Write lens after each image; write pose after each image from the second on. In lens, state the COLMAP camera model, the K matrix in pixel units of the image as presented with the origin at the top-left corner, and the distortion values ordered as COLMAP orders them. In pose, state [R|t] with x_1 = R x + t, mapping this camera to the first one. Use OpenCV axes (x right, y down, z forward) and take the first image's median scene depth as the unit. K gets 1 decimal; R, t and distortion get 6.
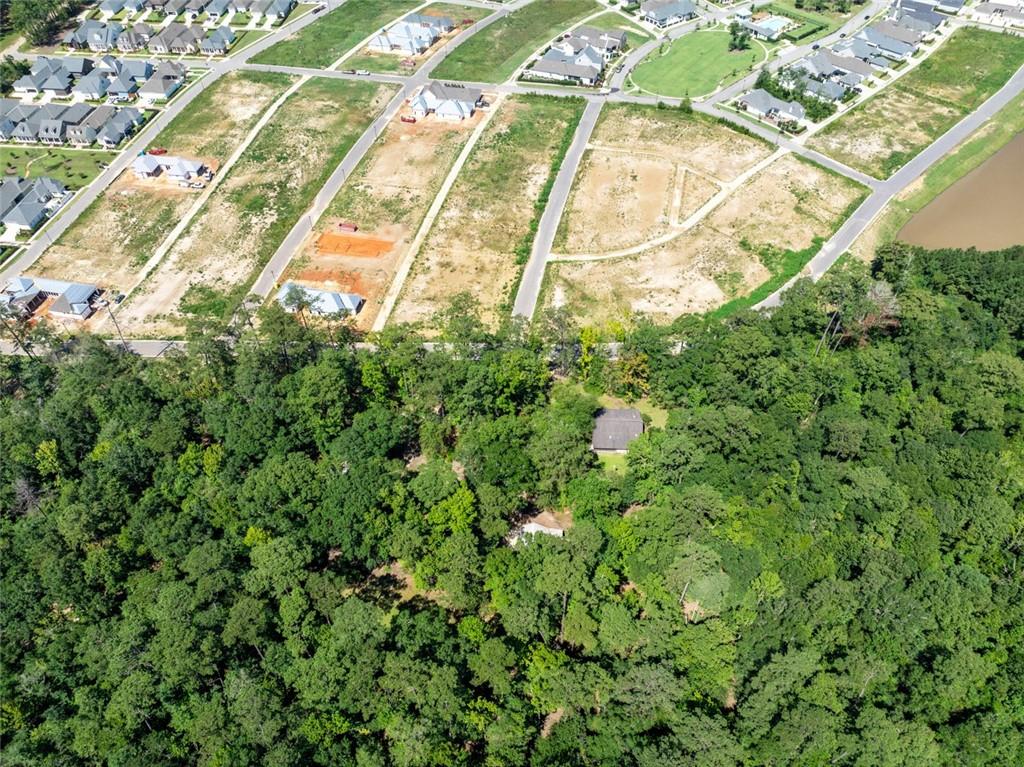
lens RADIAL K [[716.6, 0, 515.0], [0, 716.6, 384.4], [0, 0, 1]] dist [-0.027872, 0.020430]
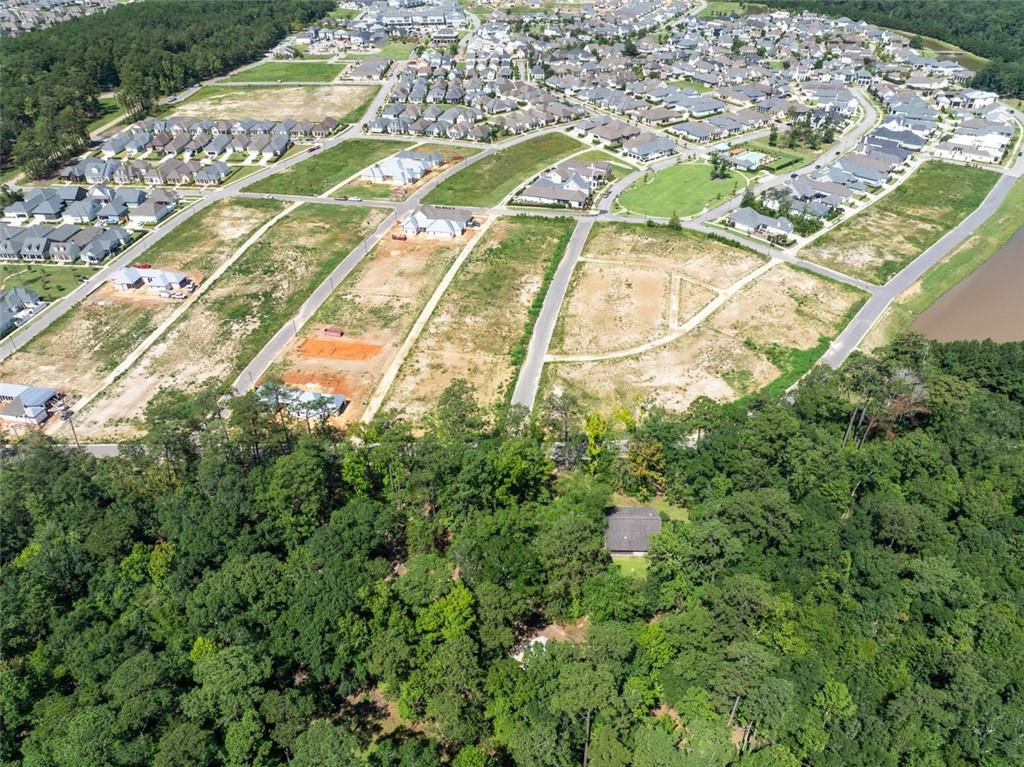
lens RADIAL K [[716.6, 0, 515.0], [0, 716.6, 384.4], [0, 0, 1]] dist [-0.027872, 0.020430]
pose [[0.999708, -0.010611, 0.021703, -0.014209], [0.015036, 0.976457, -0.215189, 0.059145], [-0.018908, 0.215453, 0.976331, 0.083315]]
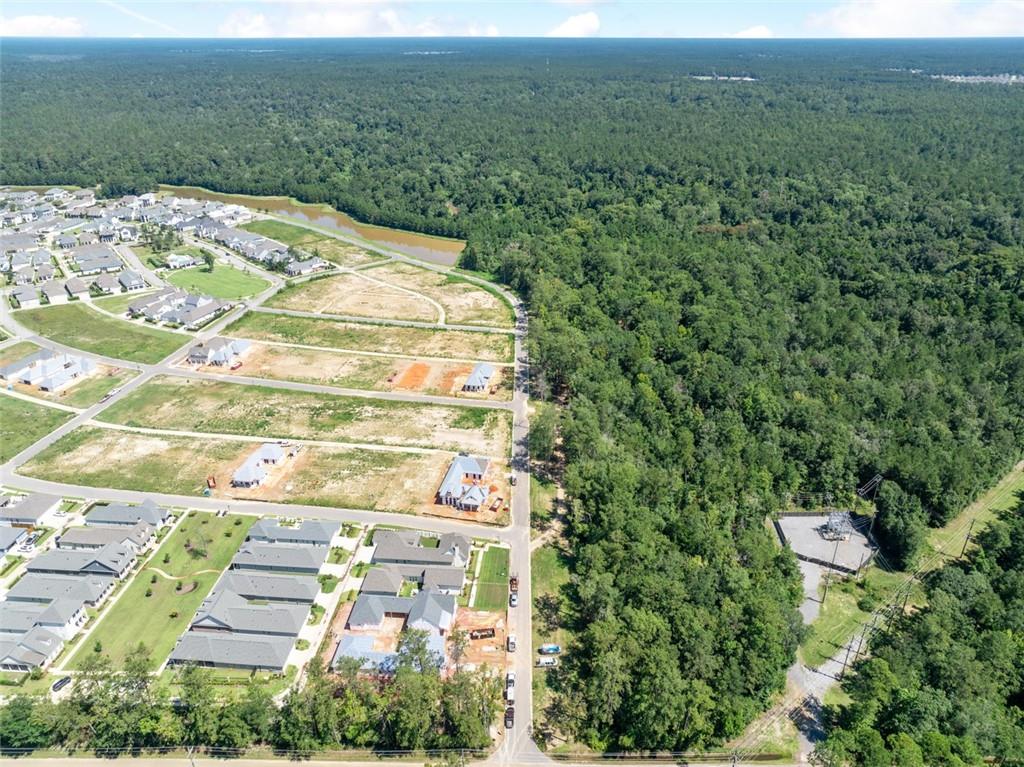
lens RADIAL K [[716.6, 0, 515.0], [0, 716.6, 384.4], [0, 0, 1]] dist [-0.027872, 0.020430]
pose [[-0.012153, -0.439414, 0.898202, -1.514823], [0.734615, 0.605485, 0.306152, -0.475975], [-0.678376, 0.663553, 0.315442, 0.448729]]
